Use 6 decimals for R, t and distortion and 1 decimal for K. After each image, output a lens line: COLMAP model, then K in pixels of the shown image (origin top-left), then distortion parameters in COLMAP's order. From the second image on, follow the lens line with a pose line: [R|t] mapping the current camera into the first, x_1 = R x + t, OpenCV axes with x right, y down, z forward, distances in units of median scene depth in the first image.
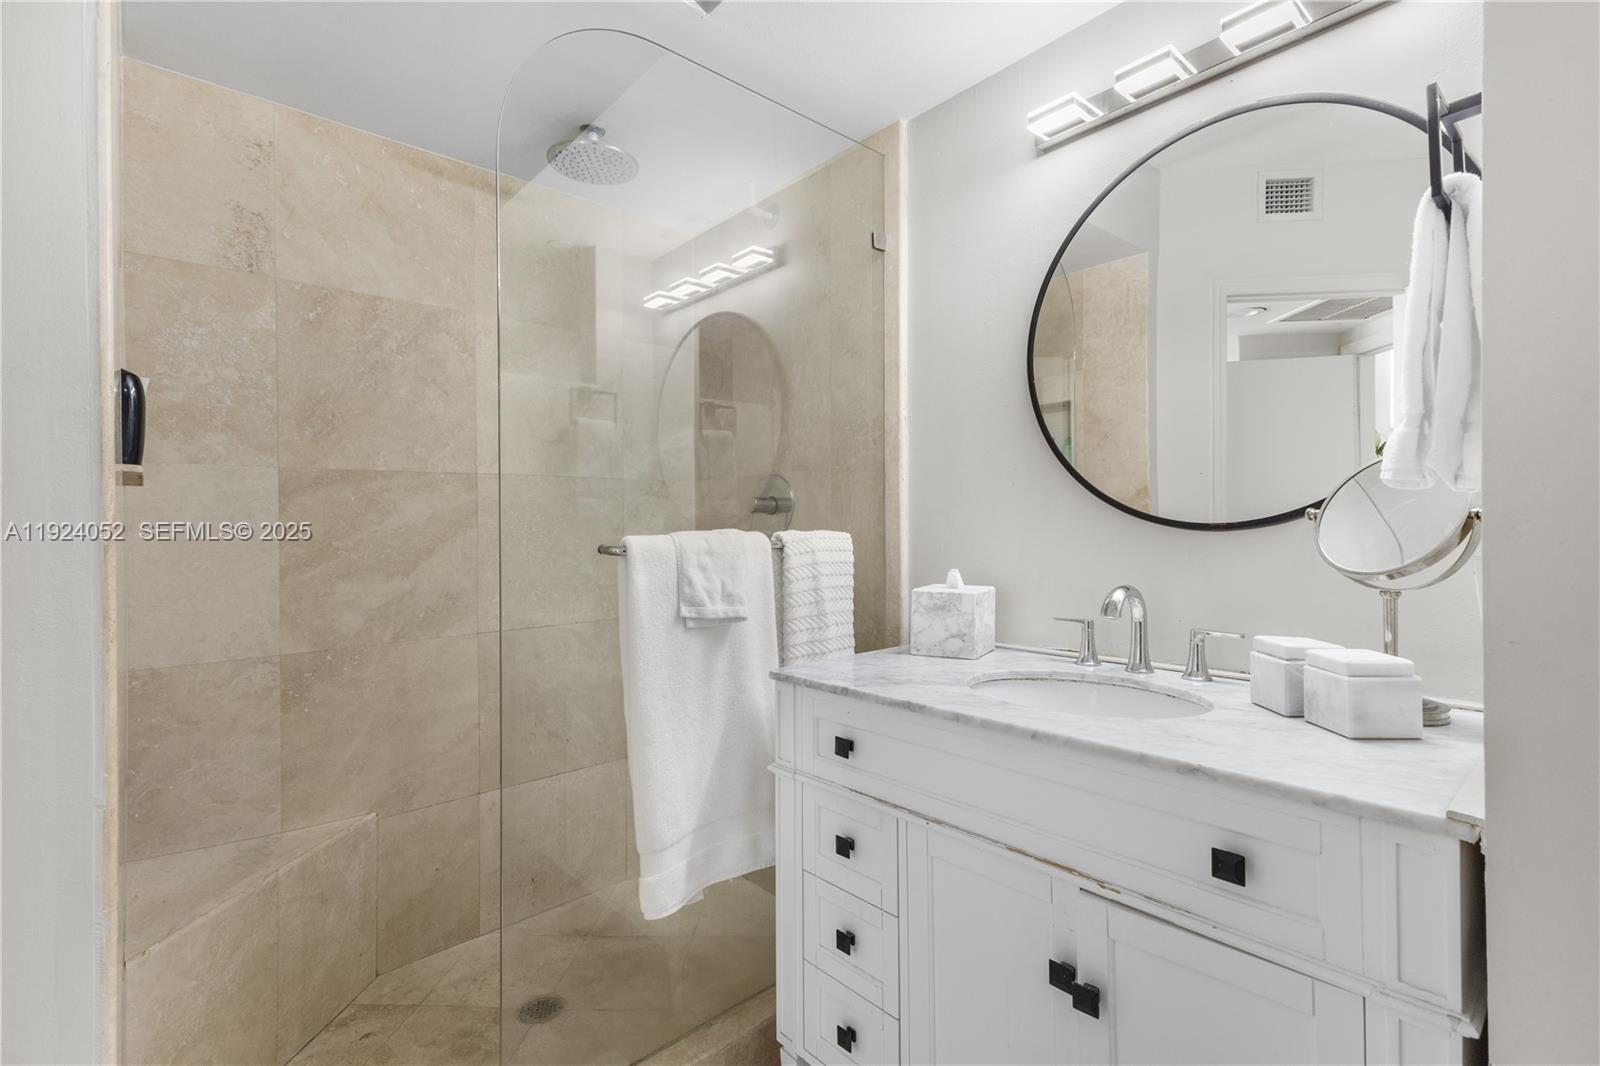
lens RADIAL K [[689.6, 0, 800.0], [0, 689.6, 533.0], [0, 0, 1]] dist [0.001989, 0.000184]
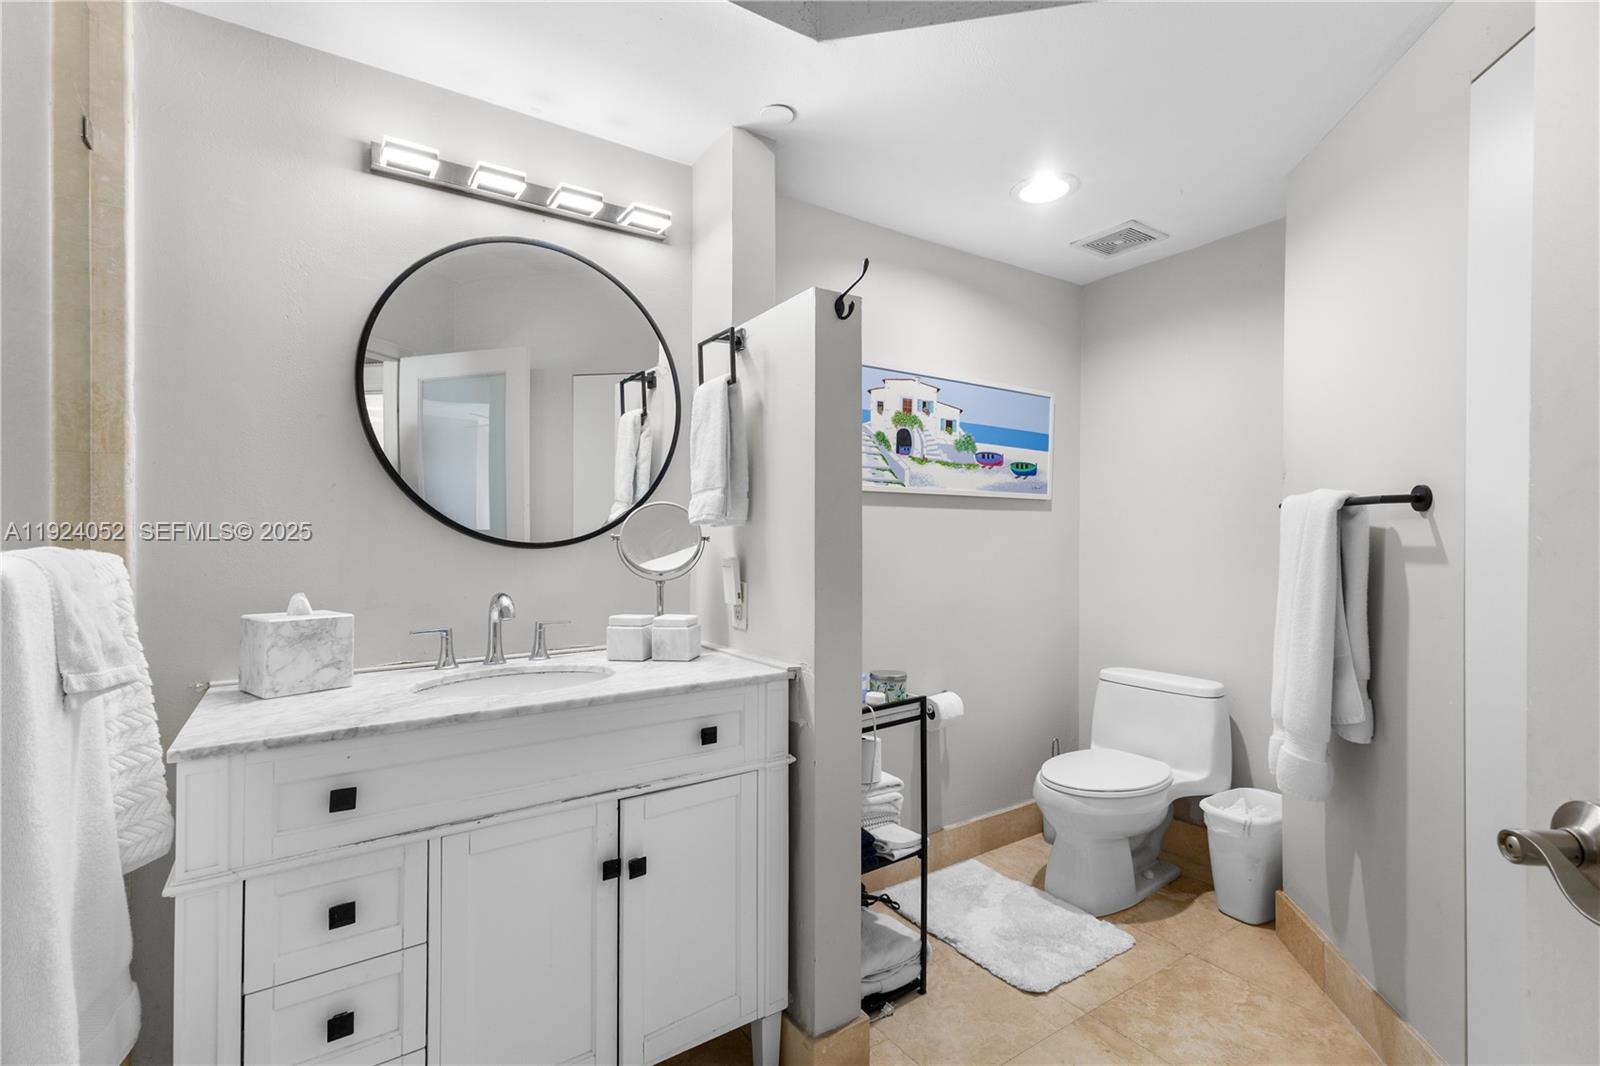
lens RADIAL K [[711.9, 0, 800.0], [0, 711.9, 533.0], [0, 0, 1]] dist [0.010550, -0.001083]
pose [[0.179917, 0.017696, 0.983523, -0.674621], [0.007454, 0.999785, -0.019352, -0.002265], [-0.983654, 0.010813, 0.179747, 0.250445]]
